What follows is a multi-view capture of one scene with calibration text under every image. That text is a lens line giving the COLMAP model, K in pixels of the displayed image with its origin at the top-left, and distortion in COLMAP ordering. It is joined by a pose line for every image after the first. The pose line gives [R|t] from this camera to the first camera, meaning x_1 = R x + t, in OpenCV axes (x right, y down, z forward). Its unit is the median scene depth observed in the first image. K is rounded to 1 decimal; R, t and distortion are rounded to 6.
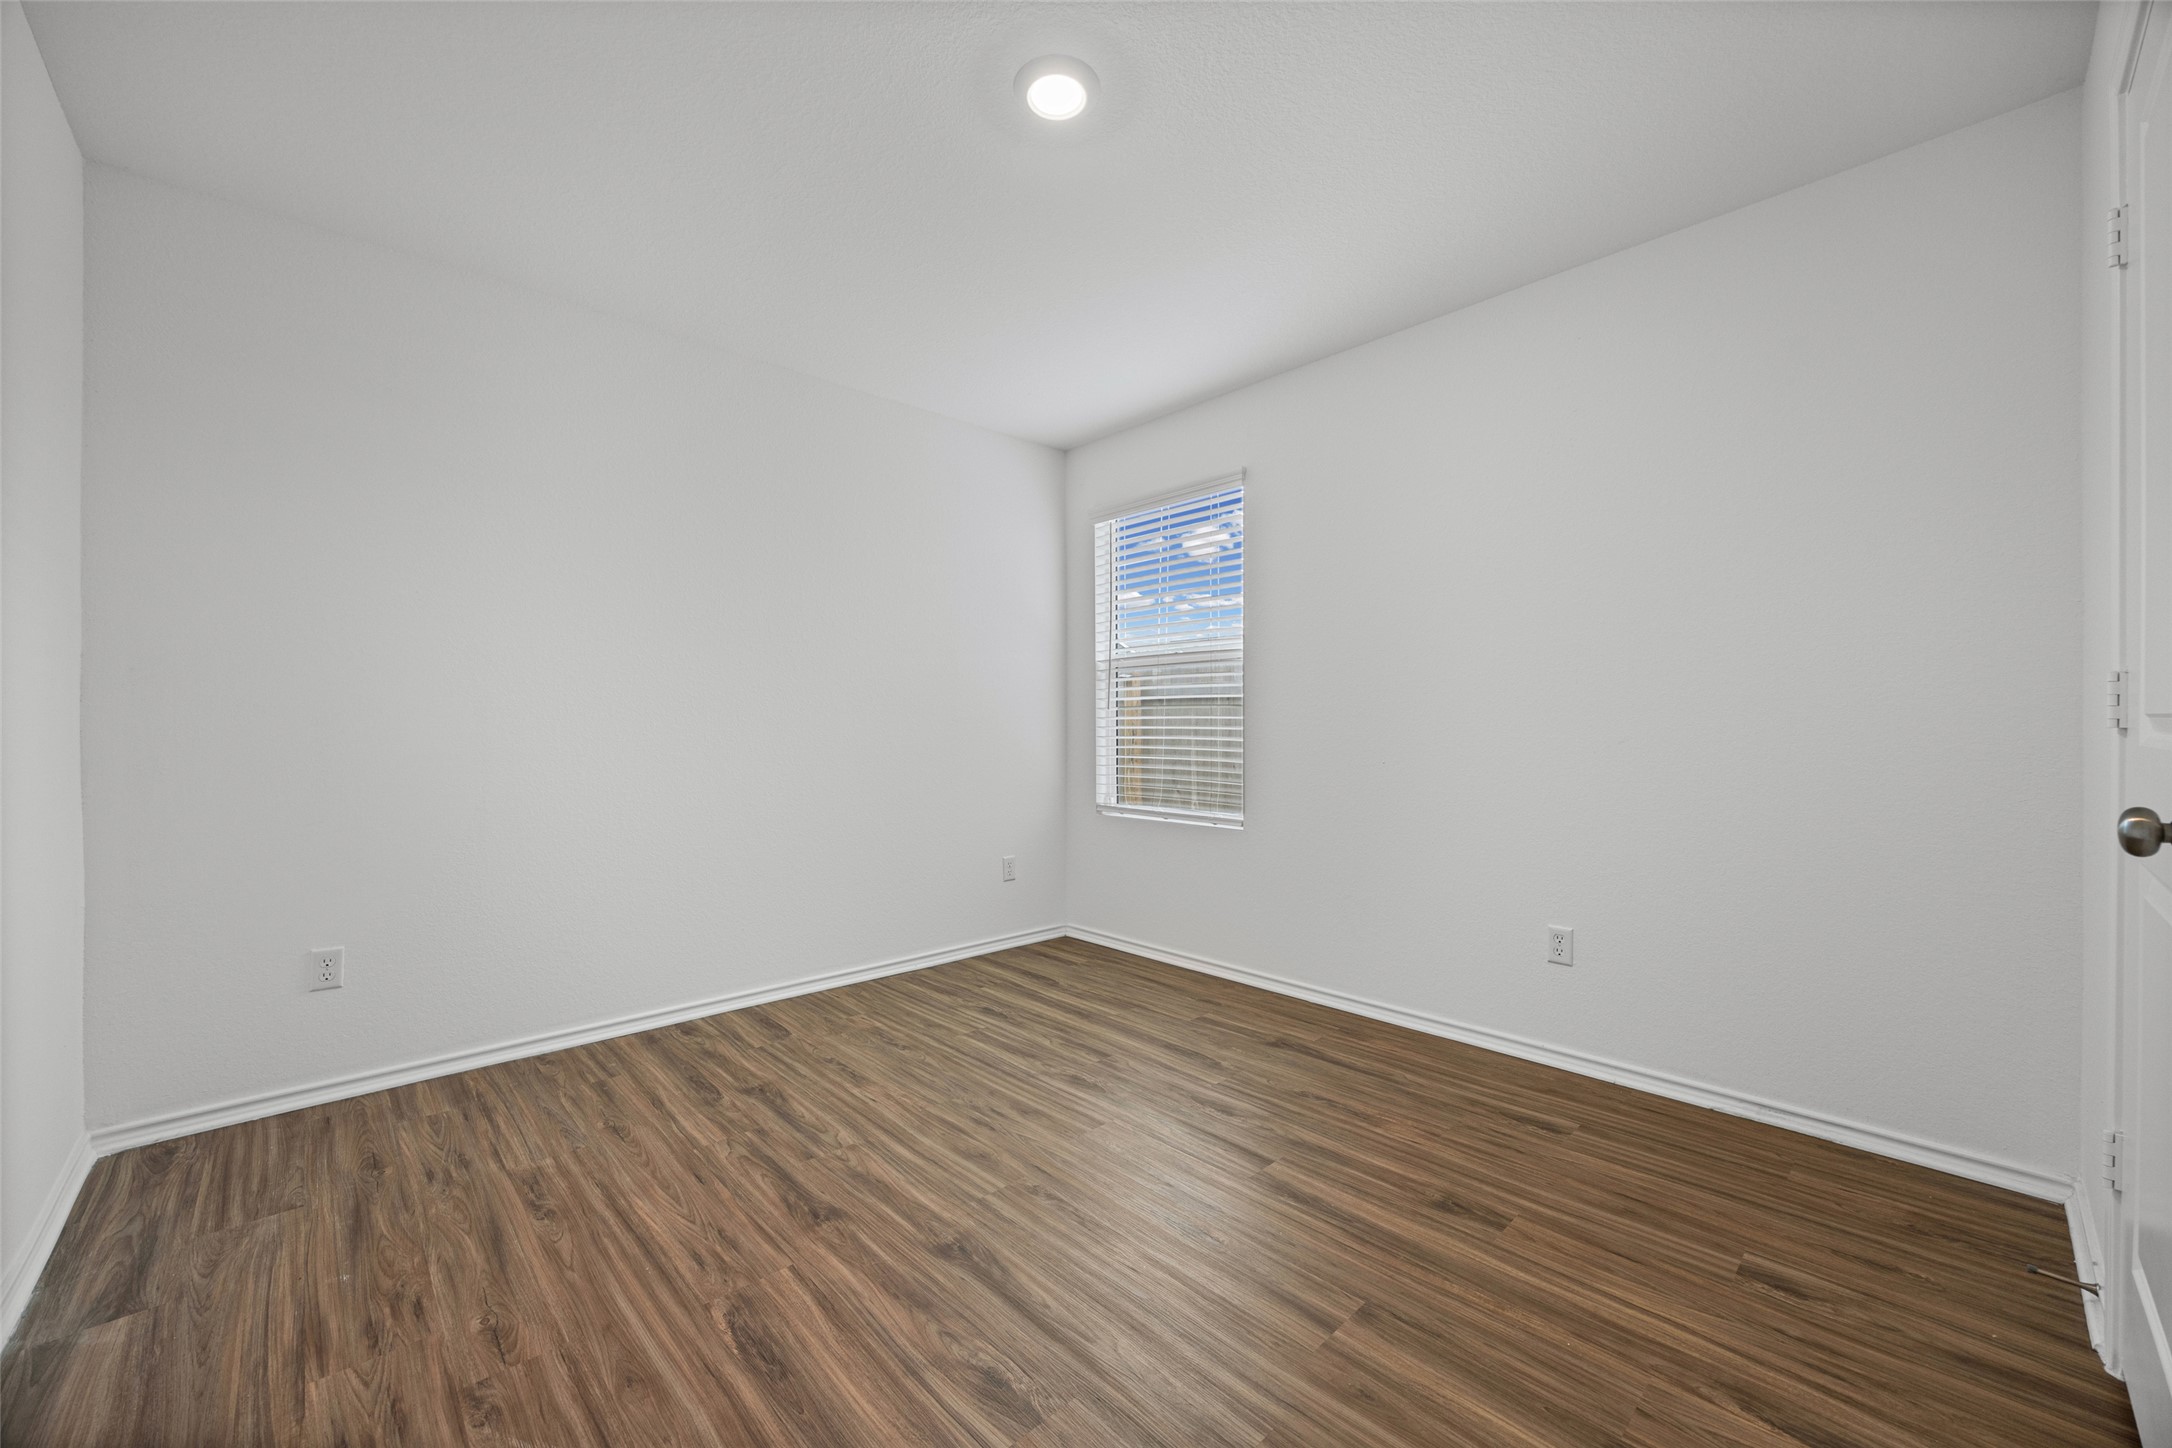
lens RADIAL K [[842.0, 0, 1087.2], [0, 842.0, 728.7], [0, 0, 1]] dist [0.008454, -0.000049]
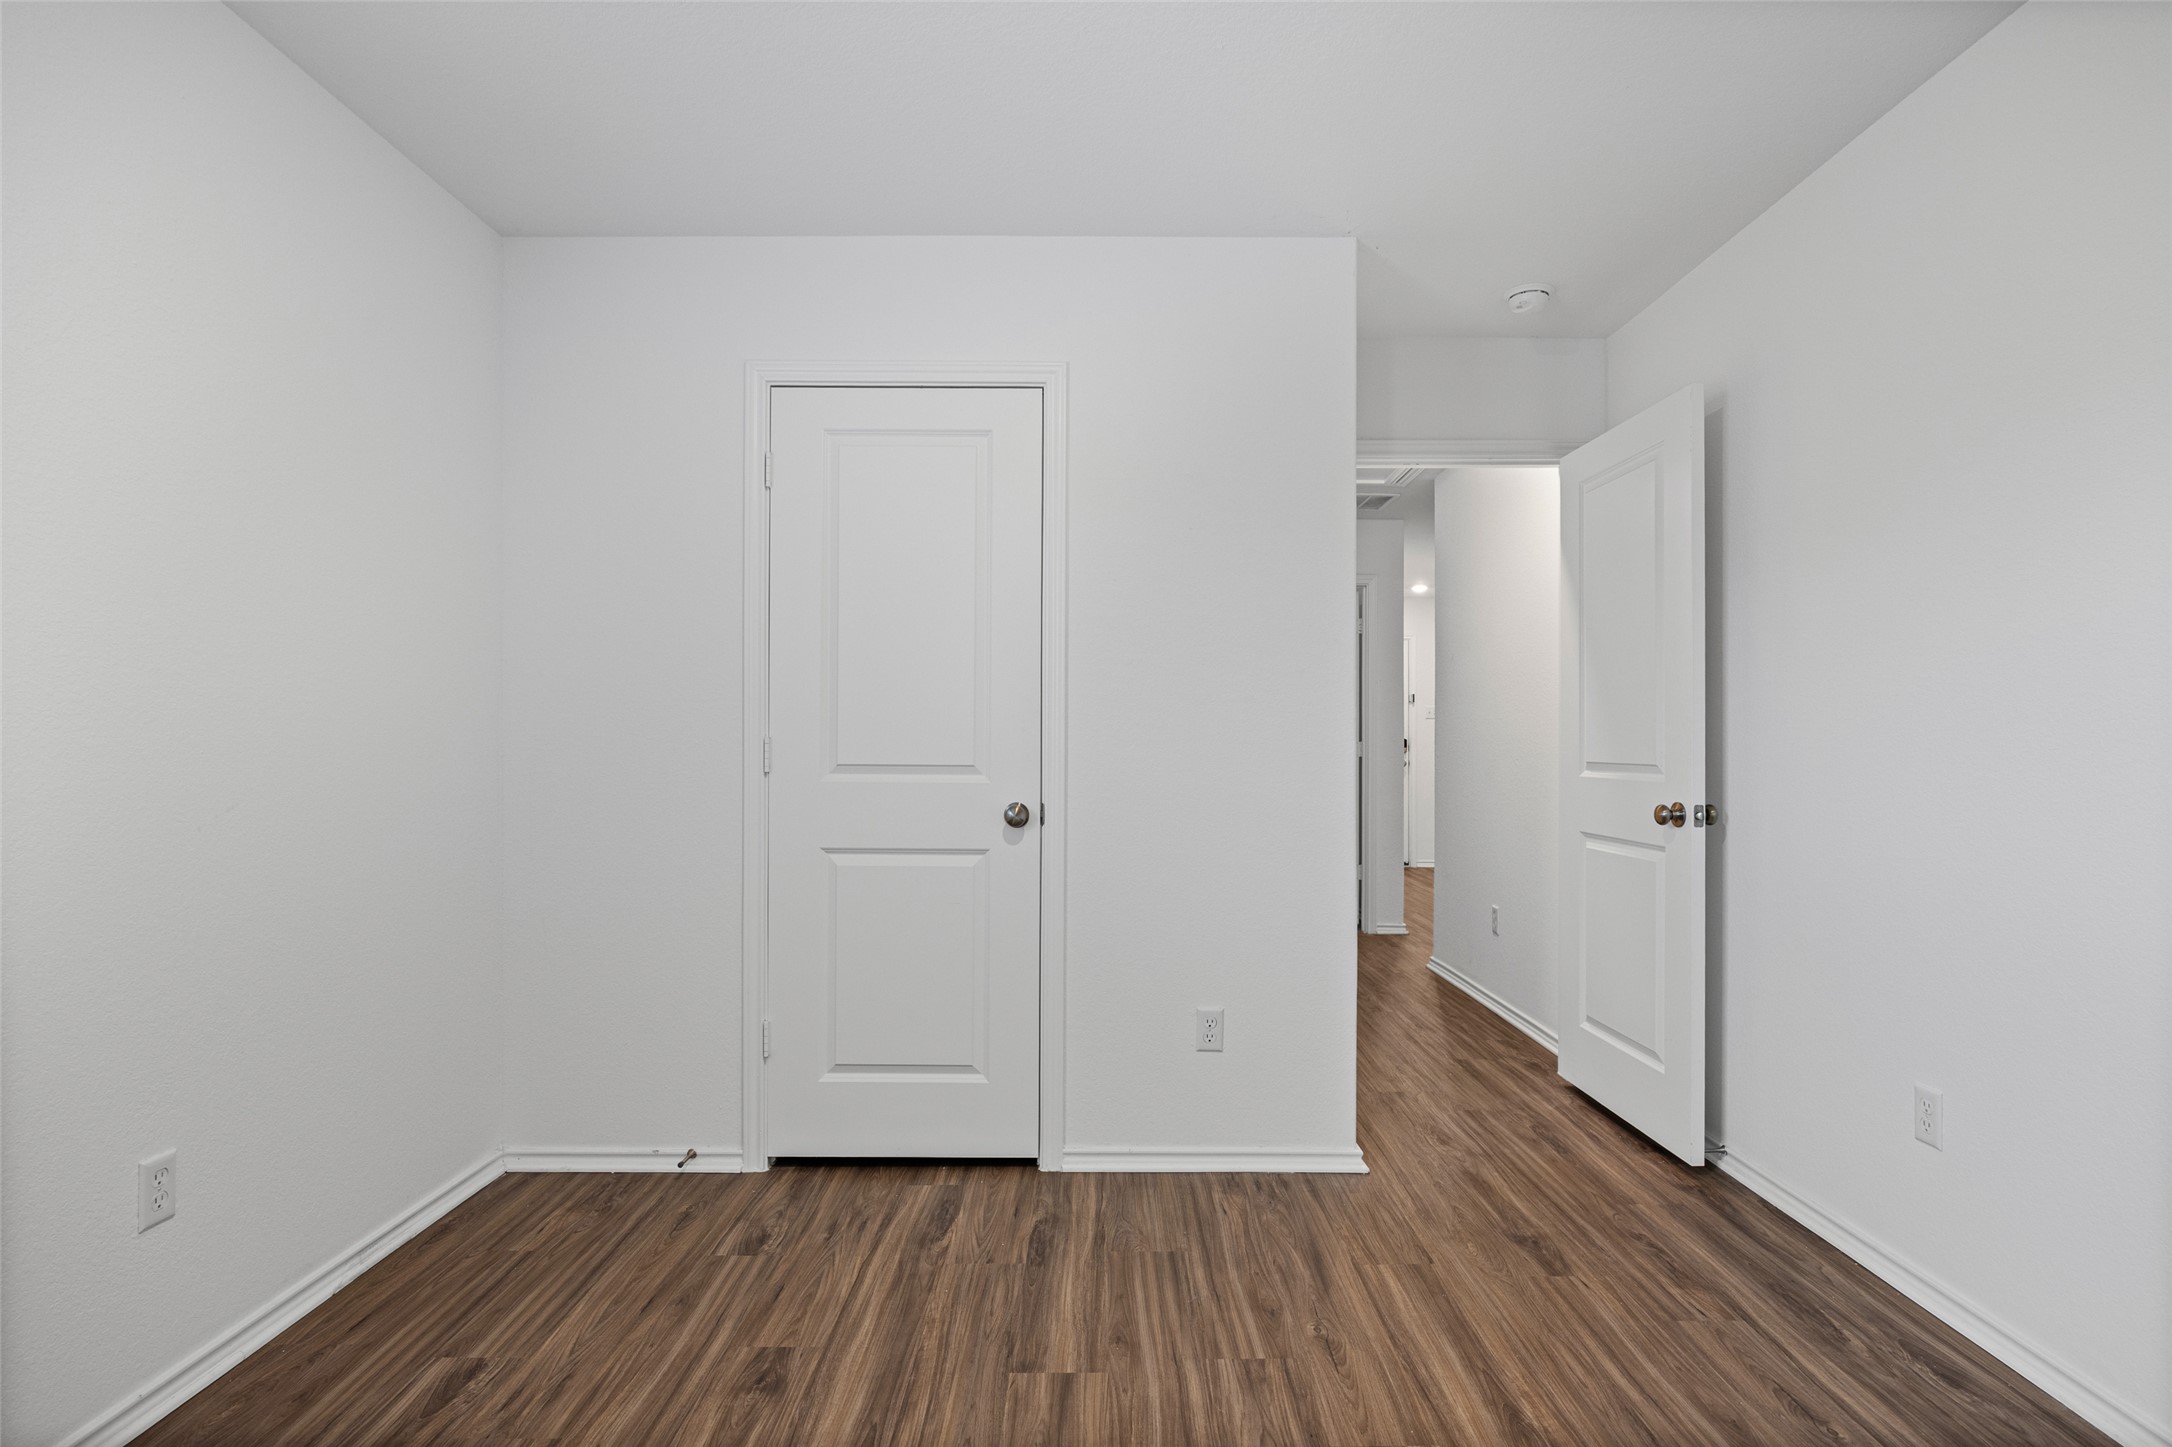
lens RADIAL K [[1126.5, 0, 1084.2], [0, 1126.5, 733.8], [0, 0, 1]] dist [0.013953, -0.000784]
pose [[-0.724583, 0.004709, 0.689171, -0.551567], [0.001385, 0.999985, -0.005377, -0.046321], [-0.689186, -0.002941, -0.724579, 1.637851]]
